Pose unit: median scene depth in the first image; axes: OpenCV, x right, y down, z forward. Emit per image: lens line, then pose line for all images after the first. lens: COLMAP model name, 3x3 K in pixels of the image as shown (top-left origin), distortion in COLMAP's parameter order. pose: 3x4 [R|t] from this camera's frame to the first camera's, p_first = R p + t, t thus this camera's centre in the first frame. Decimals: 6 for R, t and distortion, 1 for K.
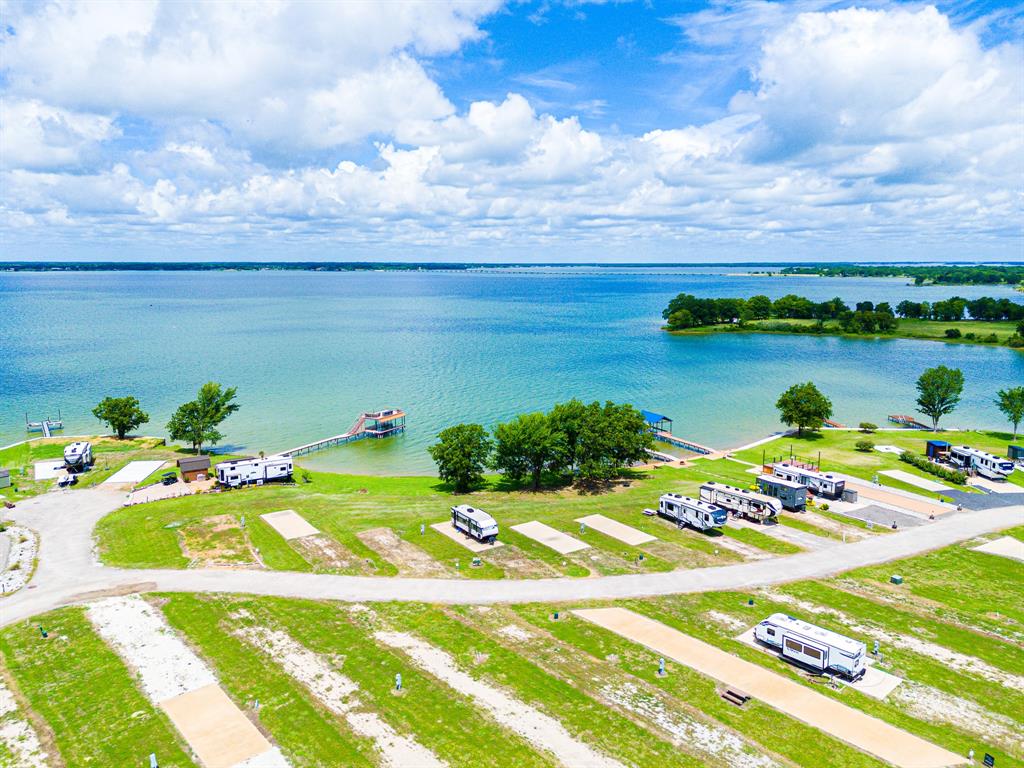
lens RADIAL K [[762.0, 0, 512.6], [0, 762.0, 375.7], [0, 0, 1]] dist [0.073456, -0.062787]
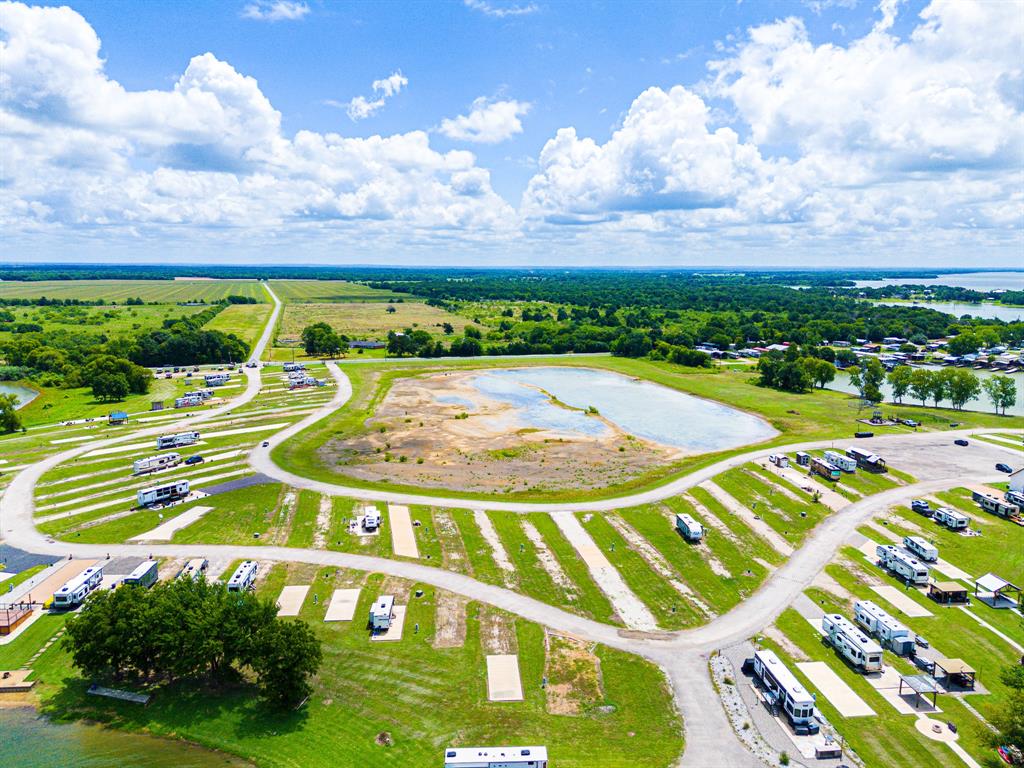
lens RADIAL K [[762.0, 0, 509.7], [0, 762.0, 388.2], [0, 0, 1]] dist [0.073456, -0.062787]
pose [[-0.857398, -0.086299, 0.507368, -0.824145], [0.072350, 0.955840, 0.284843, -0.491540], [-0.509544, 0.280932, -0.813291, 1.808614]]
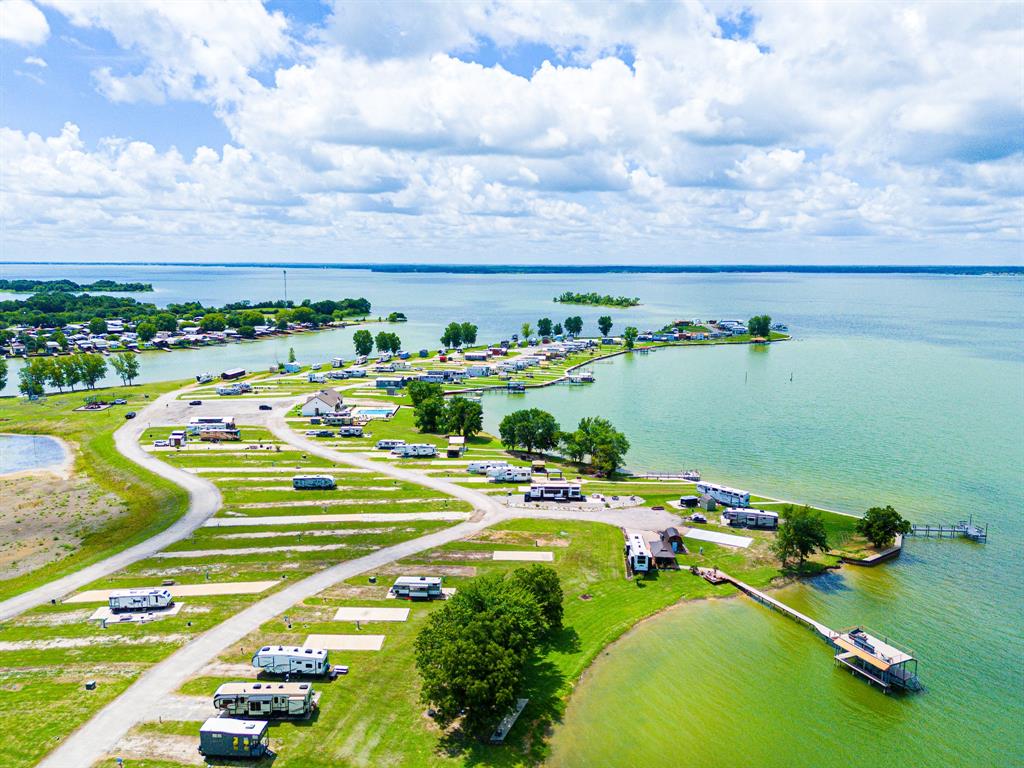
lens RADIAL K [[762.0, 0, 512.1], [0, 762.0, 391.9], [0, 0, 1]] dist [0.073456, -0.062787]
pose [[-0.589455, 0.133151, -0.796752, 0.868786], [-0.125009, 0.959404, 0.252818, -0.488653], [0.798070, 0.248626, -0.548880, 1.780404]]
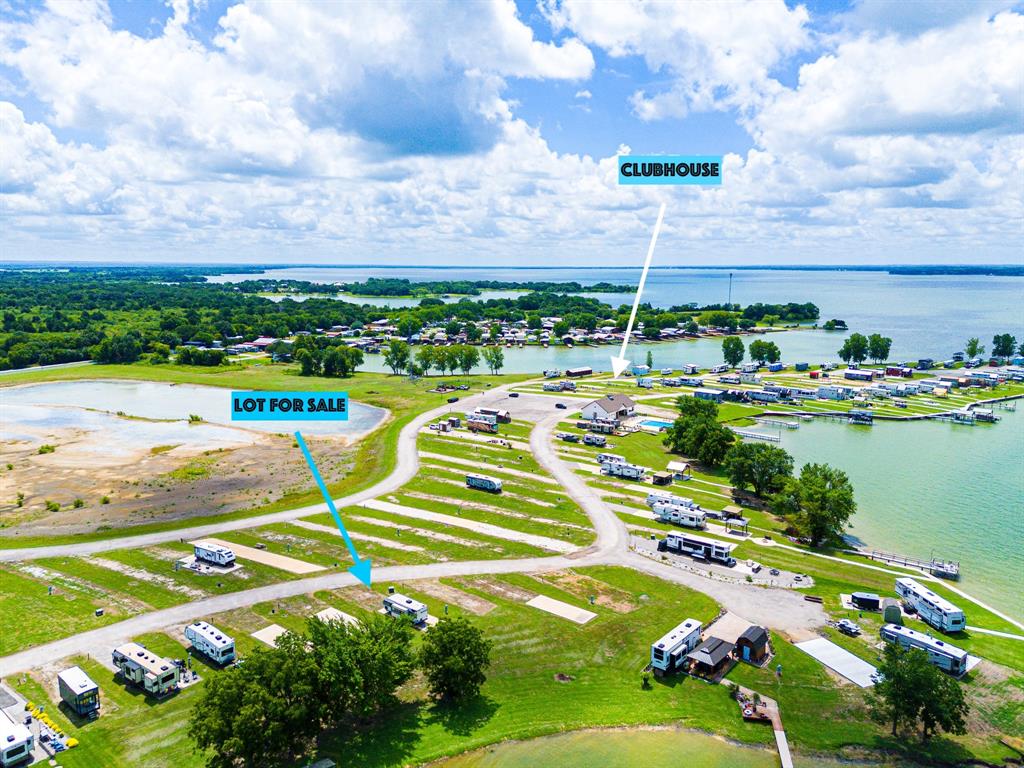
lens RADIAL K [[762.0, 0, 510.9], [0, 762.0, 395.4], [0, 0, 1]] dist [0.073456, -0.062787]
pose [[-0.957576, 0.046870, -0.284344, 0.123992], [-0.045667, 0.949538, 0.310309, -0.532798], [0.284540, 0.310129, -0.907115, 2.079503]]
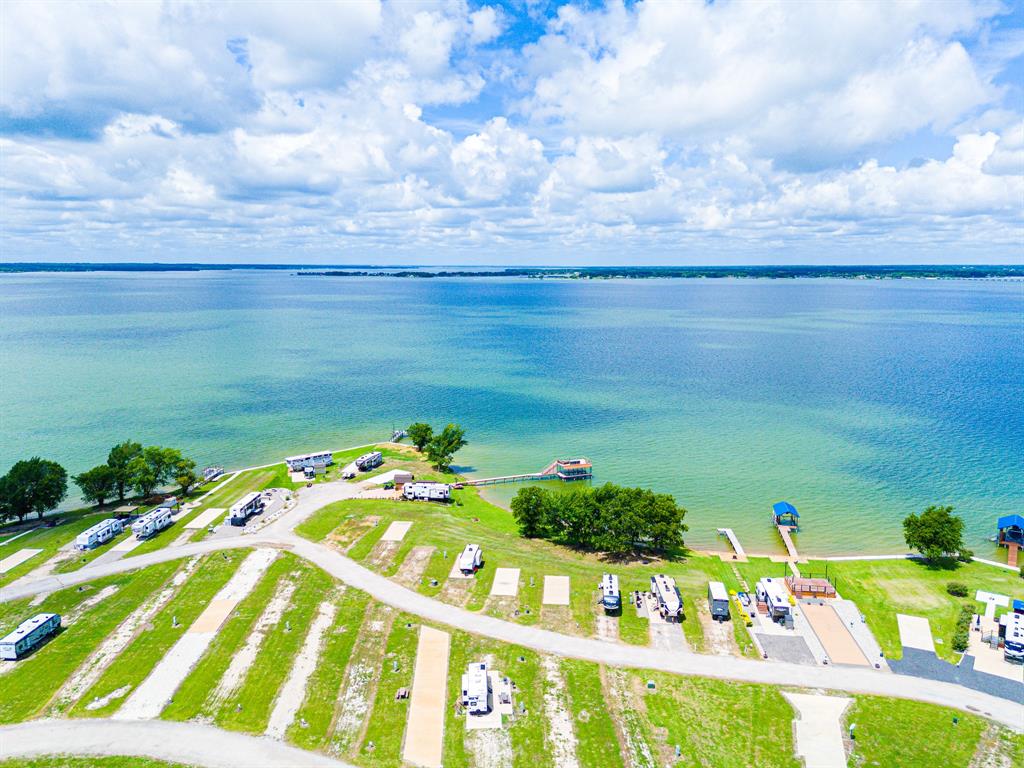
lens RADIAL K [[762.0, 0, 512.3], [0, 762.0, 382.8], [0, 0, 1]] dist [0.073456, -0.062787]
pose [[0.772175, 0.100137, -0.627470, 0.892251], [-0.095846, 0.994561, 0.040771, -0.206769], [0.628140, 0.028658, 0.777573, -0.088997]]
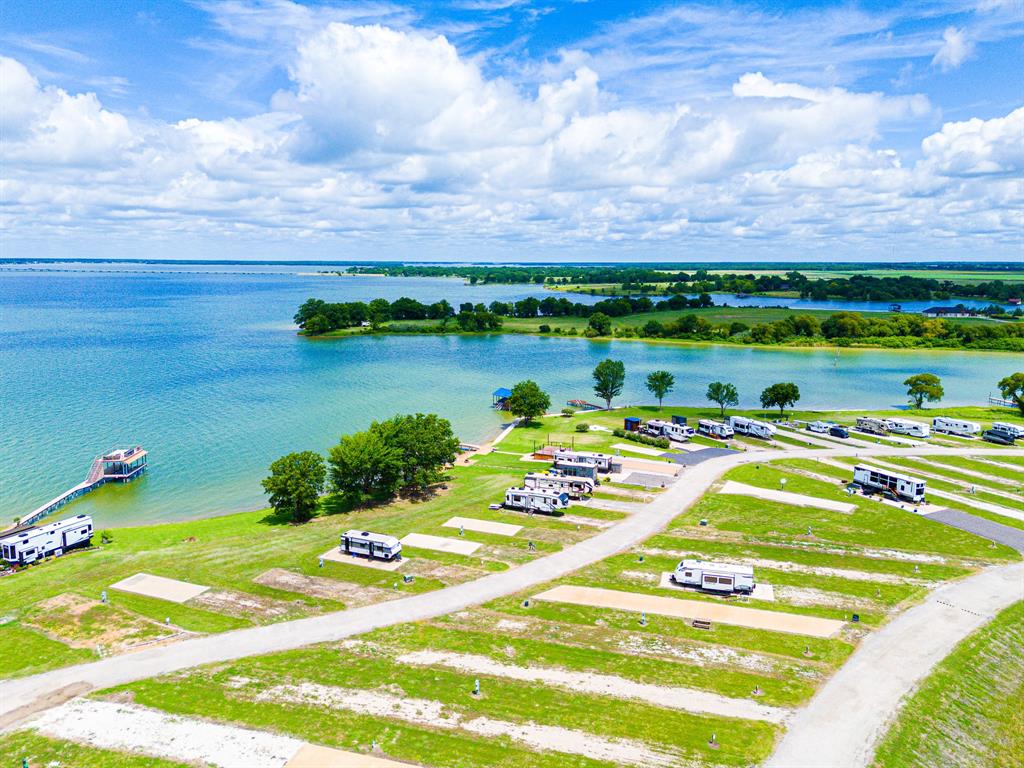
lens RADIAL K [[762.0, 0, 511.6], [0, 762.0, 372.0], [0, 0, 1]] dist [0.073456, -0.062787]
pose [[0.847969, -0.073806, 0.524883, -0.417161], [0.074865, 0.997008, 0.019247, -0.046621], [-0.524733, 0.022974, 0.850957, 0.011741]]
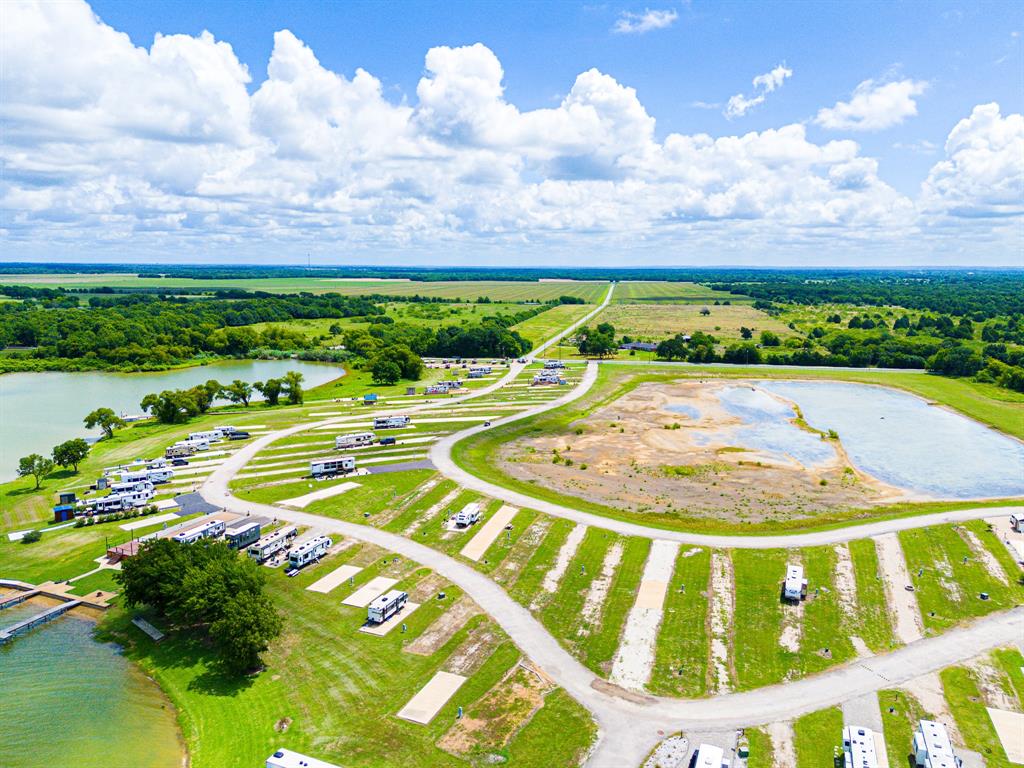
lens RADIAL K [[762.0, 0, 510.0], [0, 762.0, 383.6], [0, 0, 1]] dist [0.073456, -0.062787]
pose [[-0.534792, -0.133724, 0.834335, -1.162550], [0.120484, 0.965241, 0.231934, -0.427699], [-0.836350, 0.224560, -0.500092, 1.384429]]
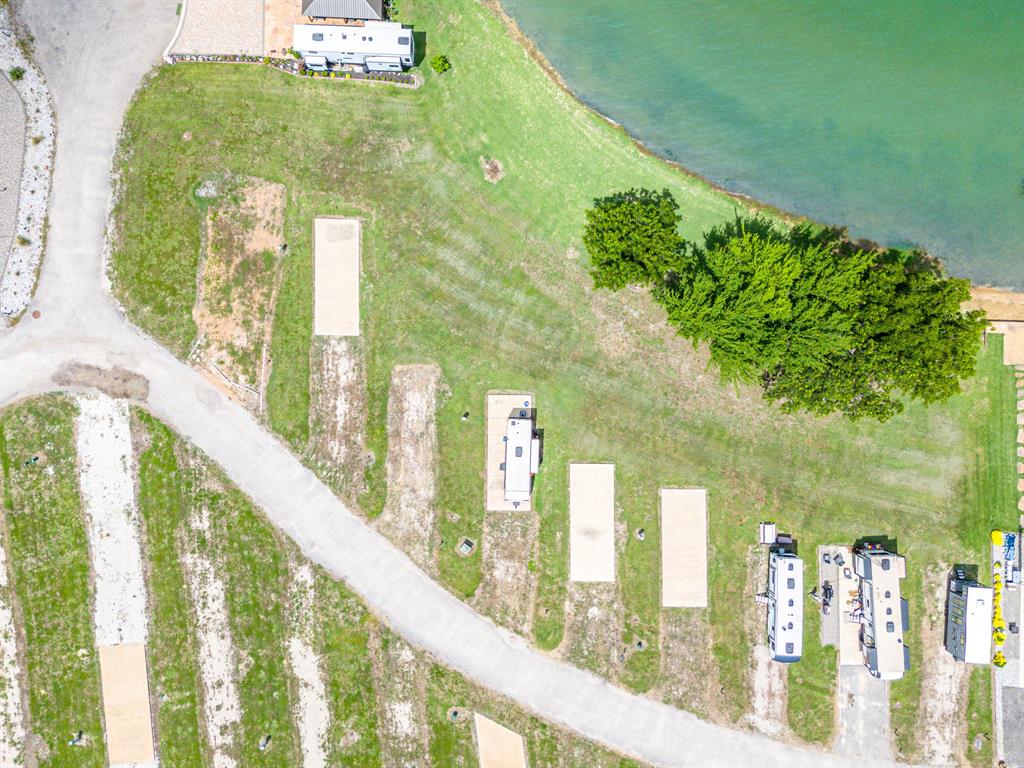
lens RADIAL K [[762.0, 0, 505.5], [0, 762.0, 373.7], [0, 0, 1]] dist [0.073456, -0.062787]
pose [[0.818290, 0.574787, -0.004622, -0.106390], [-0.084256, 0.127897, 0.988202, -0.562201], [0.568597, -0.808247, 0.153086, 0.948772]]
